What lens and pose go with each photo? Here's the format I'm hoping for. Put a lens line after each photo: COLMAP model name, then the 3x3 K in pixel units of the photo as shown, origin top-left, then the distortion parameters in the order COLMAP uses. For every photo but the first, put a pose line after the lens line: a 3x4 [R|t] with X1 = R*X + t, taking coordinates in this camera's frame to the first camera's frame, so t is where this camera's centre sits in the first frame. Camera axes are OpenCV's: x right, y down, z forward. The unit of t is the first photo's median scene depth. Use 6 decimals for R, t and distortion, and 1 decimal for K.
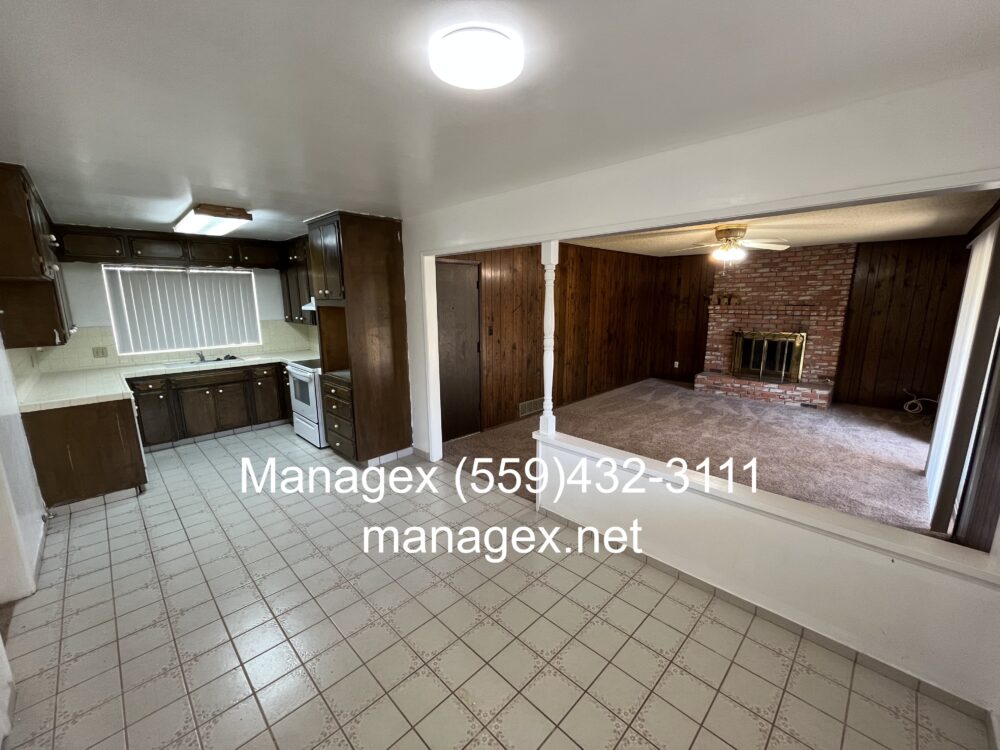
lens RADIAL K [[404.0, 0, 498.8], [0, 404.0, 376.0], [0, 0, 1]] dist [-0.001303, 0.000180]
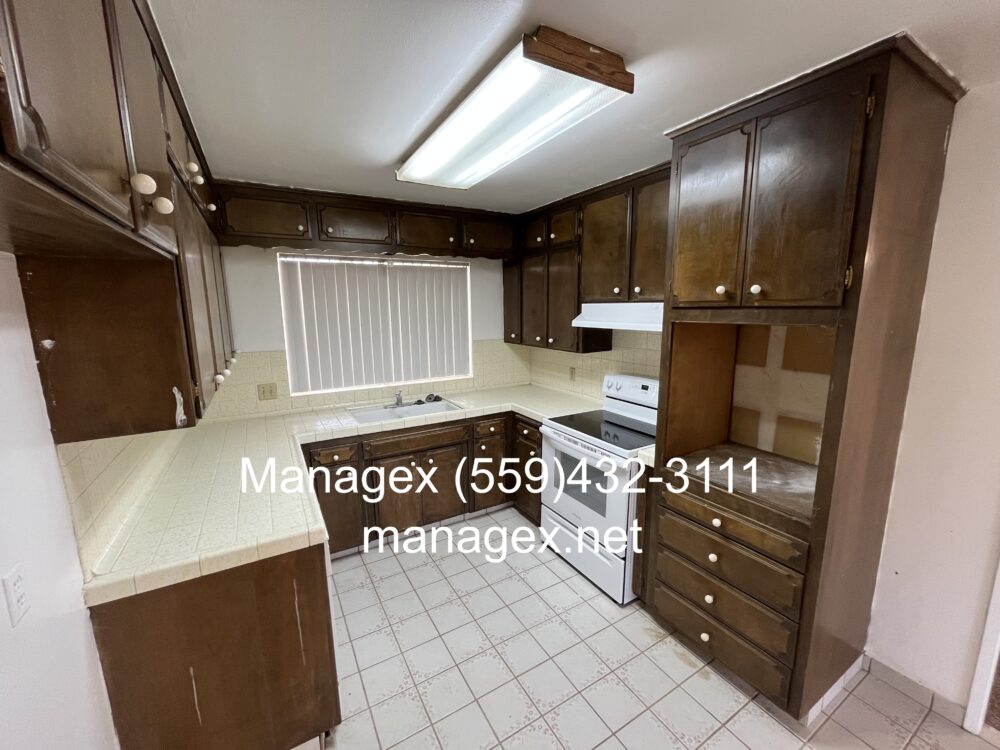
lens RADIAL K [[404.0, 0, 500.9], [0, 404.0, 375.1], [0, 0, 1]] dist [-0.001303, 0.000180]
pose [[0.968414, 0.038292, -0.246390, -0.478349], [-0.043845, 0.998892, -0.017087, -0.090247], [0.245463, 0.027350, 0.969020, 0.476023]]
